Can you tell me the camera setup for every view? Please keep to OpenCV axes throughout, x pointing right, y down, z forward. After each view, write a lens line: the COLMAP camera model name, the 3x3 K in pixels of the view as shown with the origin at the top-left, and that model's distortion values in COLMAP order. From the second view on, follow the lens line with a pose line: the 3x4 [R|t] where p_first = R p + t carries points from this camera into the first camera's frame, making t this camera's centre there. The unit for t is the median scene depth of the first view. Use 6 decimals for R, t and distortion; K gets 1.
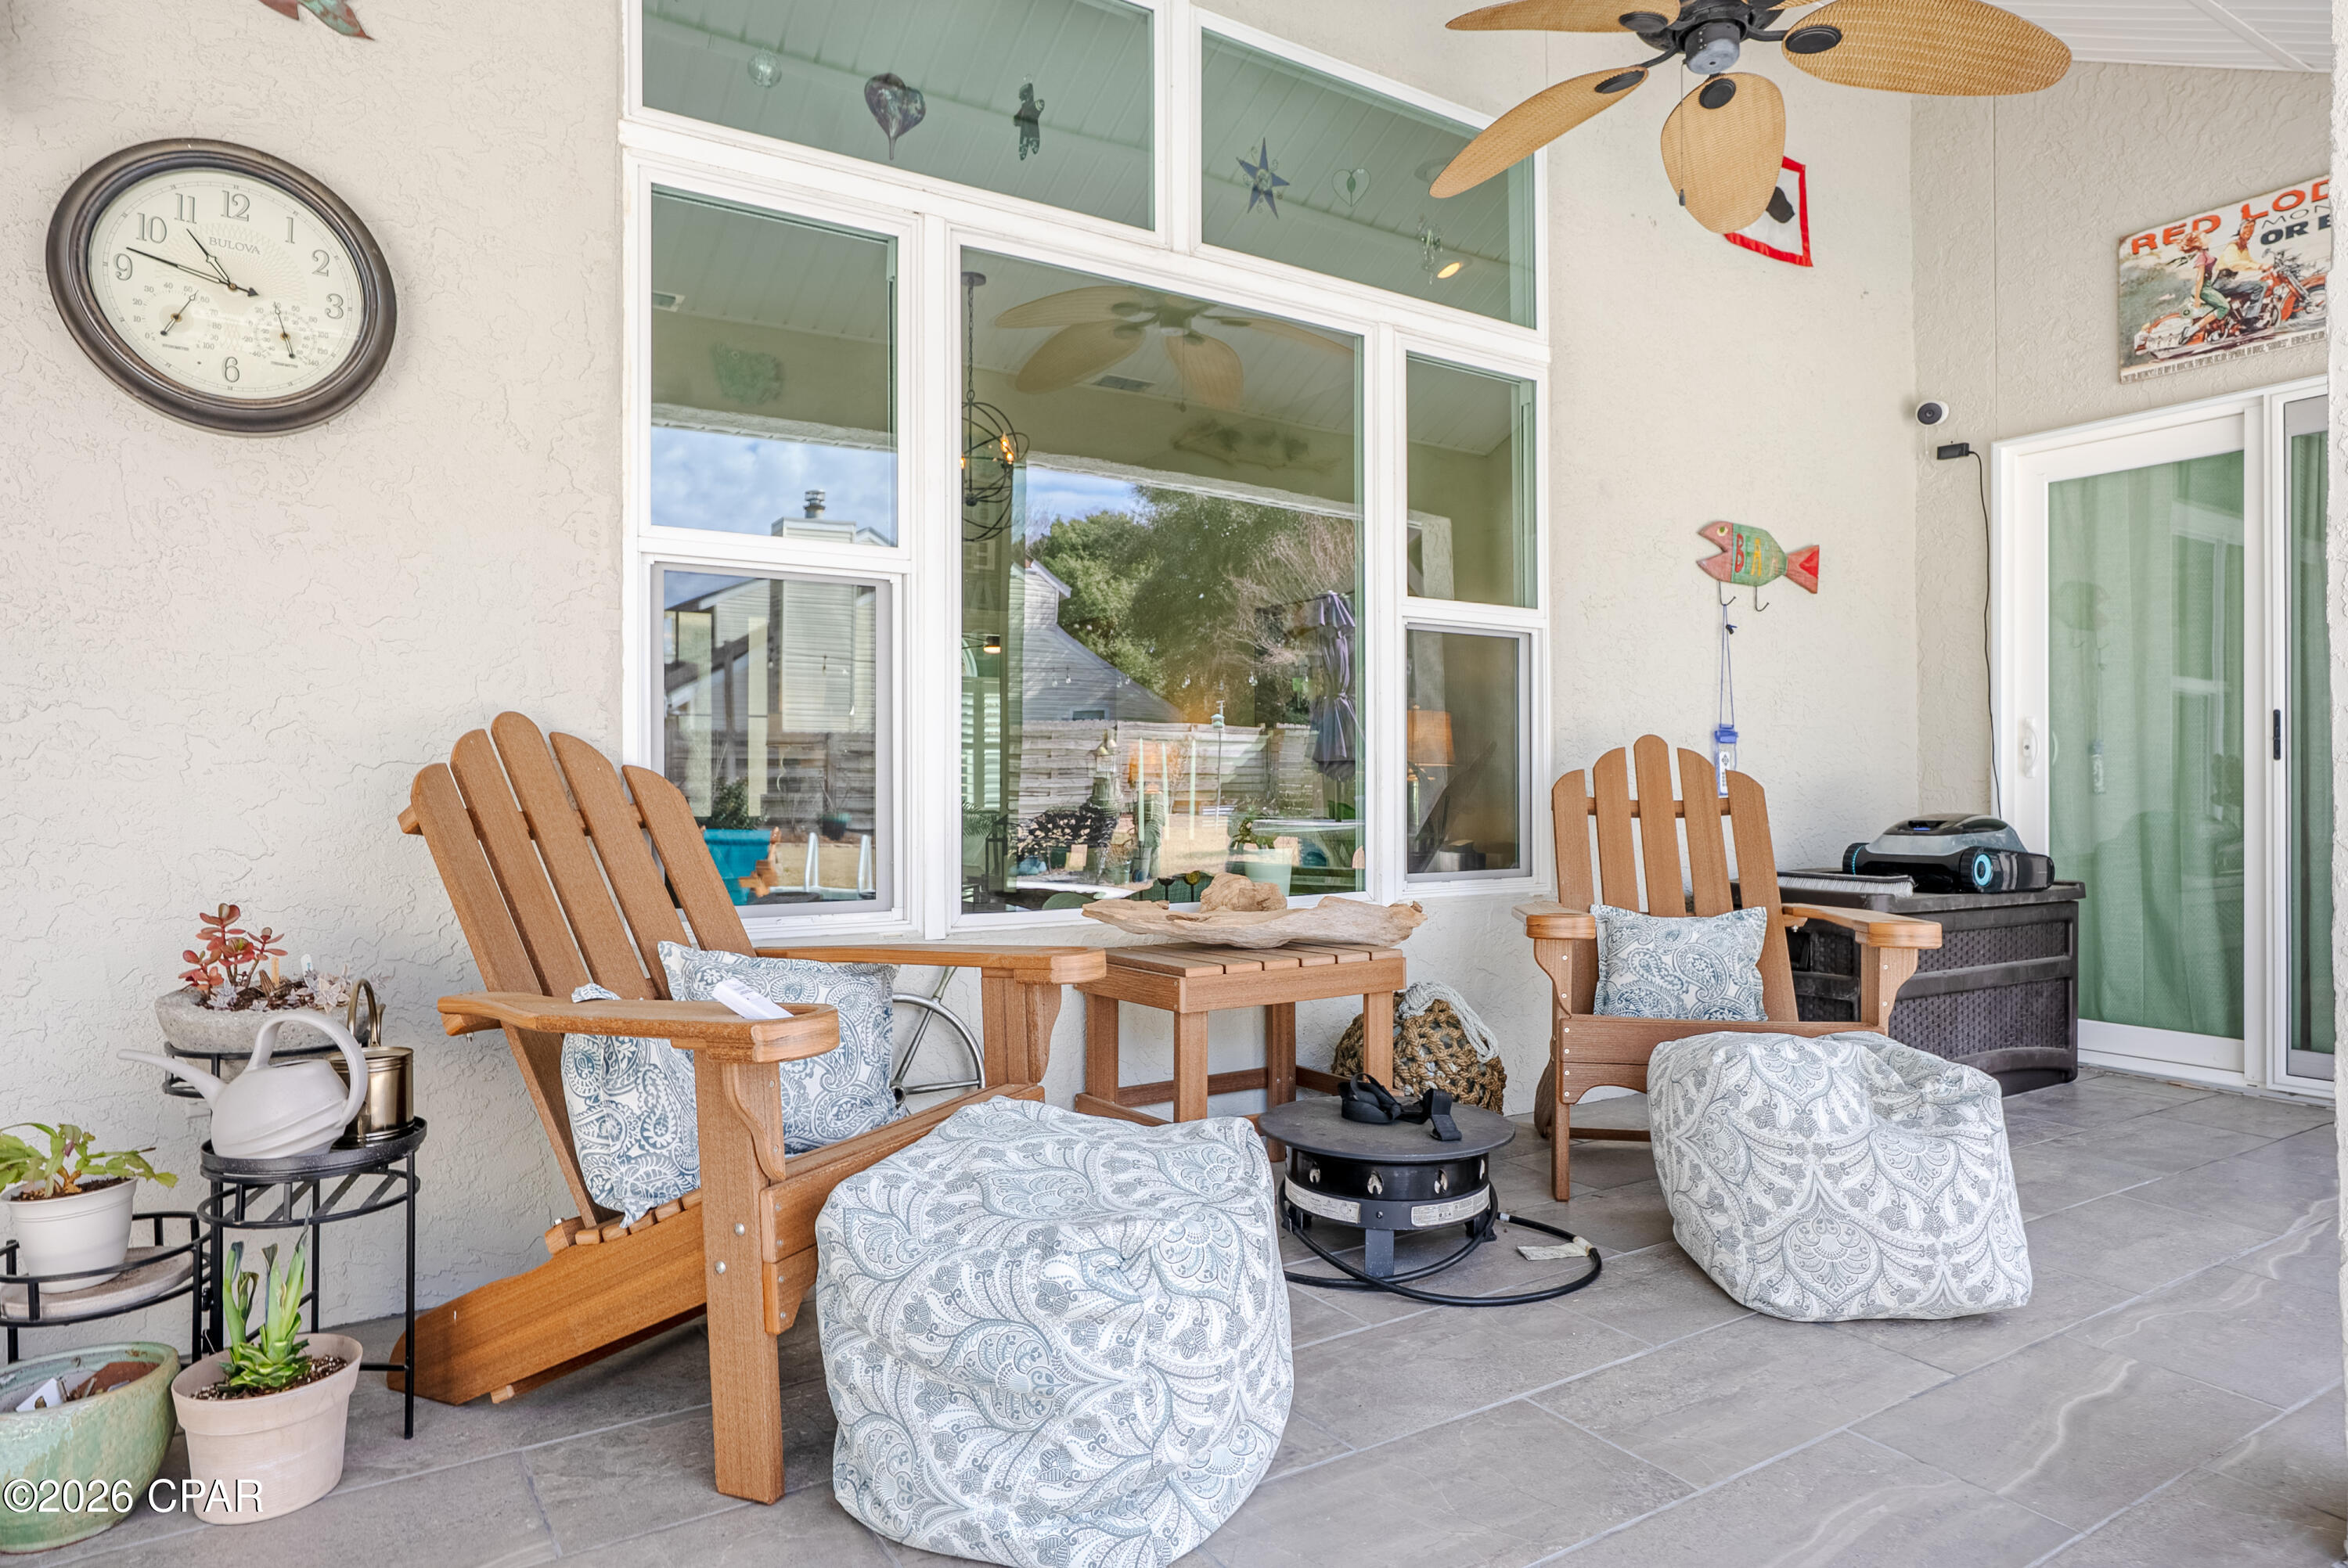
lens RADIAL K [[1403.7, 0, 1174.0], [0, 1403.7, 784.0], [0, 0, 1]] dist [-0.038162, 0.033974]
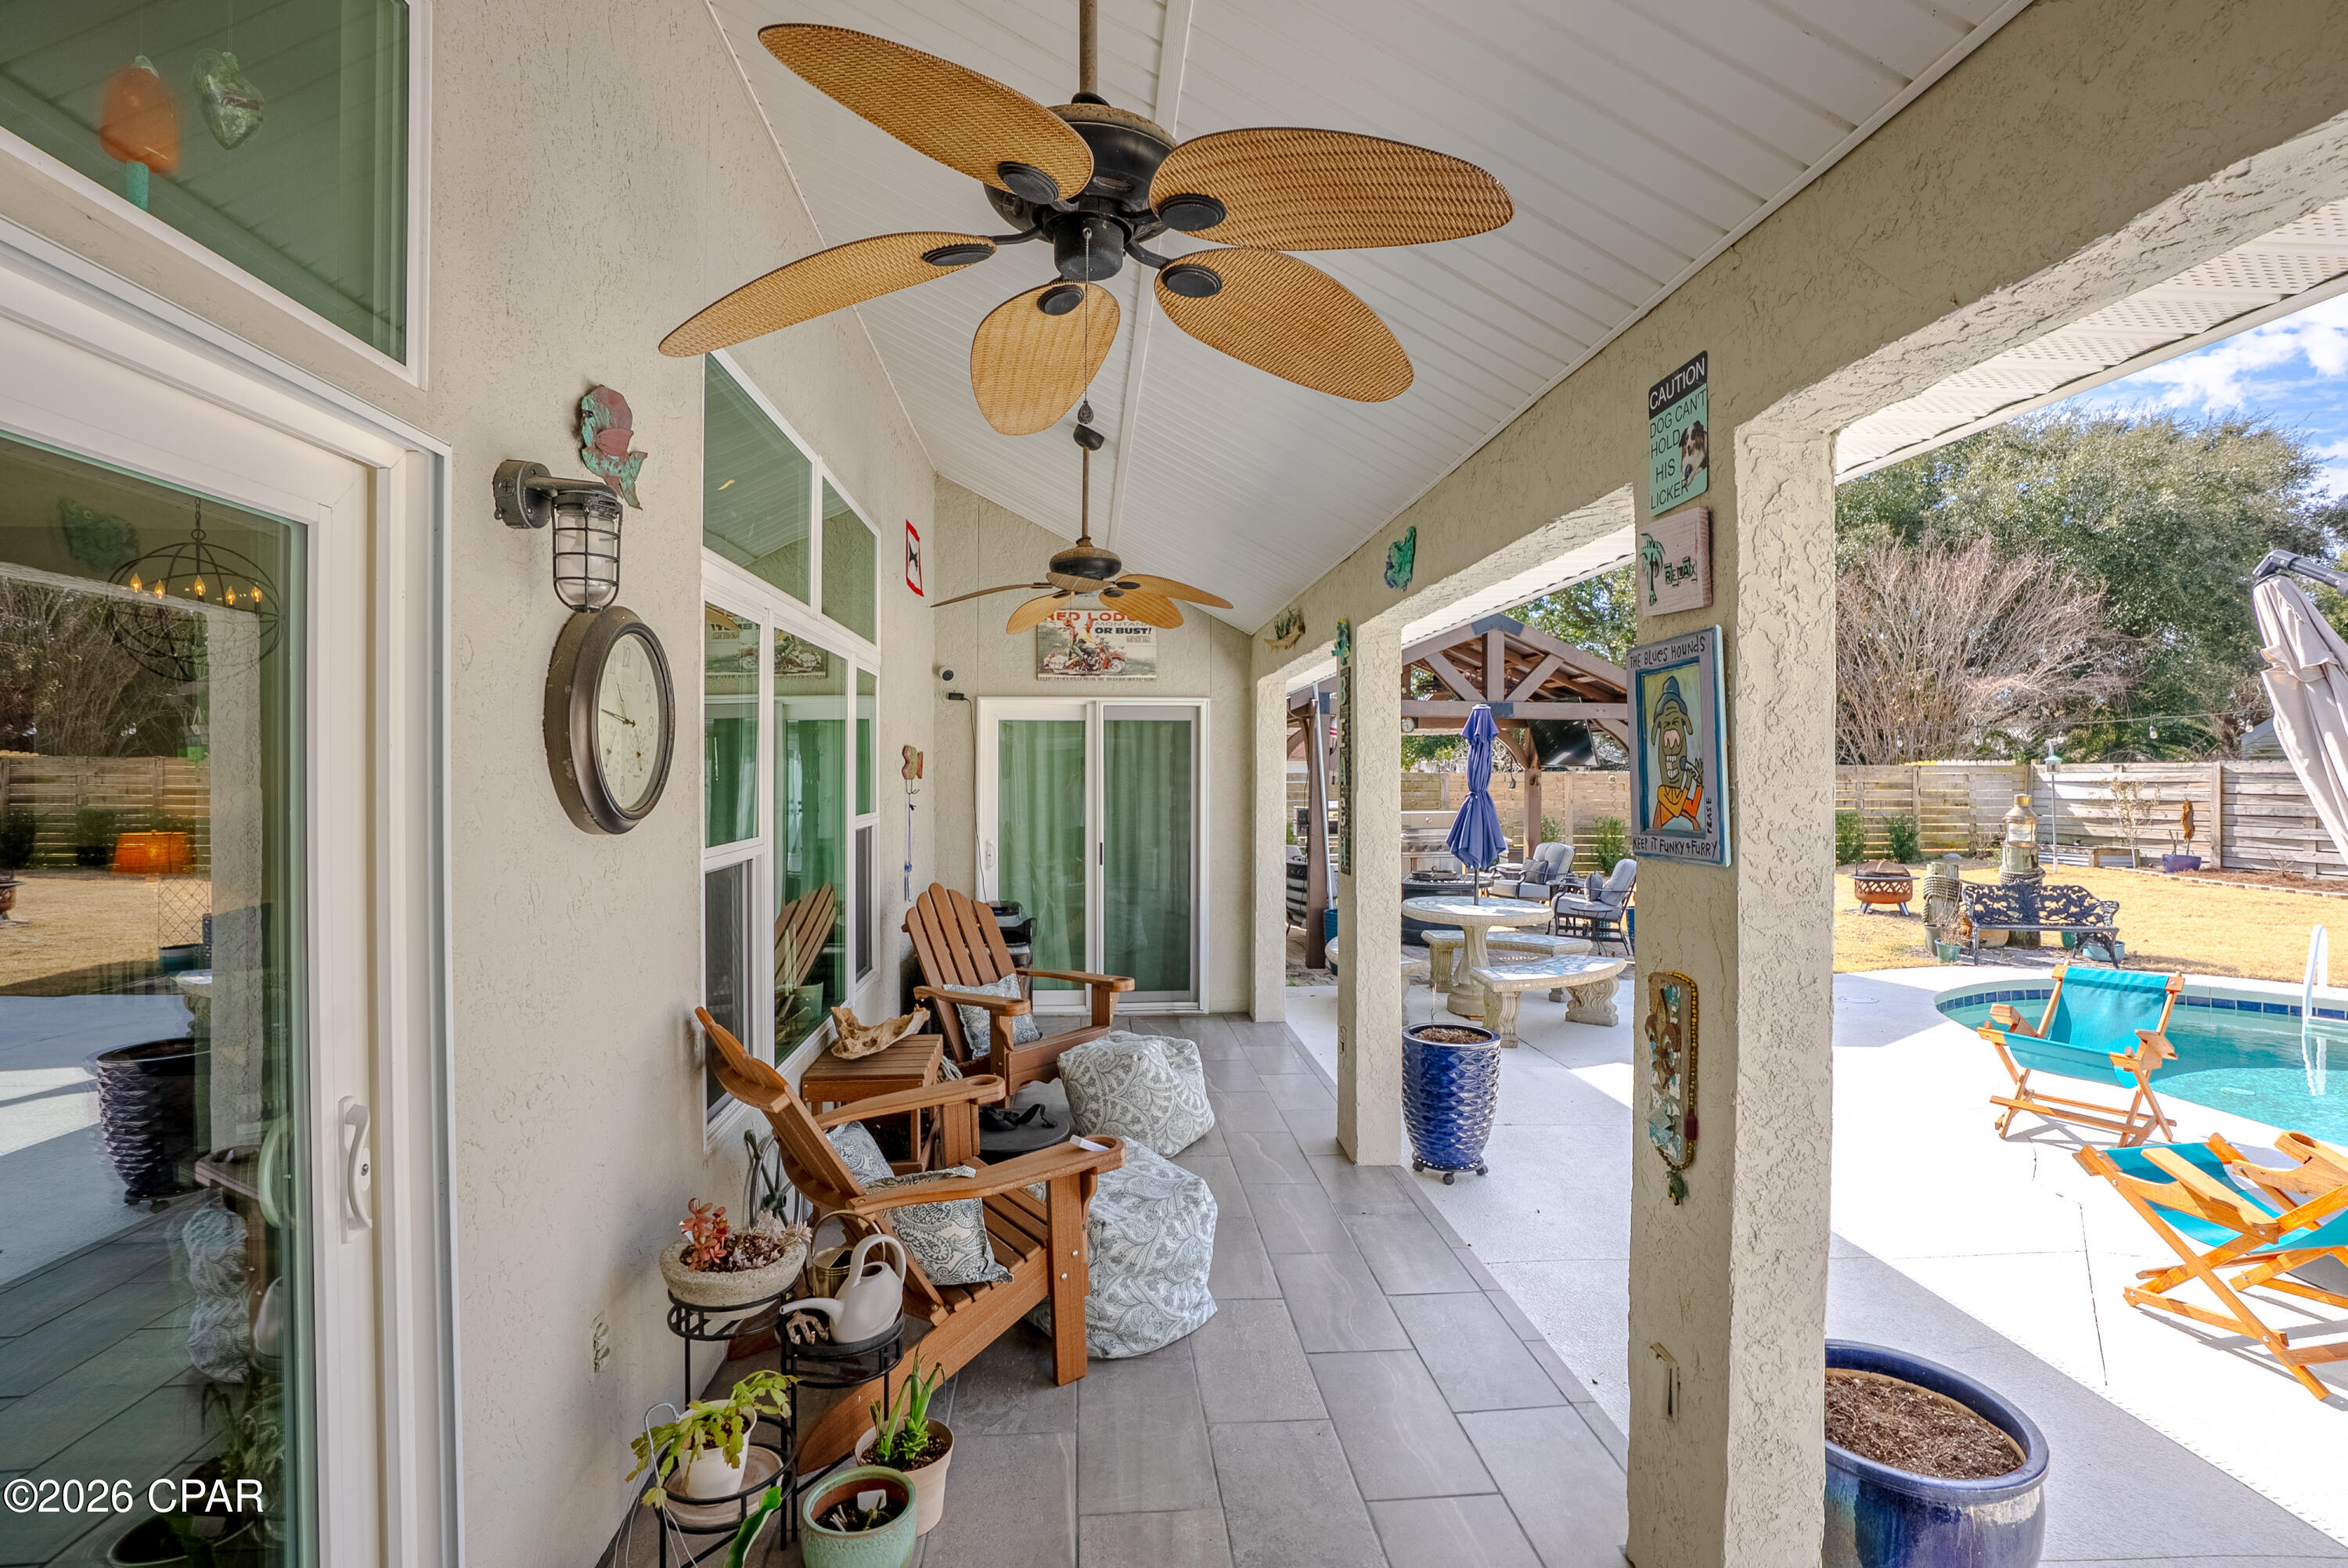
lens RADIAL K [[1096.6, 0, 1173.1], [0, 1096.6, 778.9], [0, 0, 1]] dist [-0.072957, 0.030520]
pose [[0.483382, -0.005219, 0.875394, -0.673614], [-0.004592, 0.999953, 0.008497, -0.164406], [-0.875397, -0.008127, 0.483336, 0.041007]]
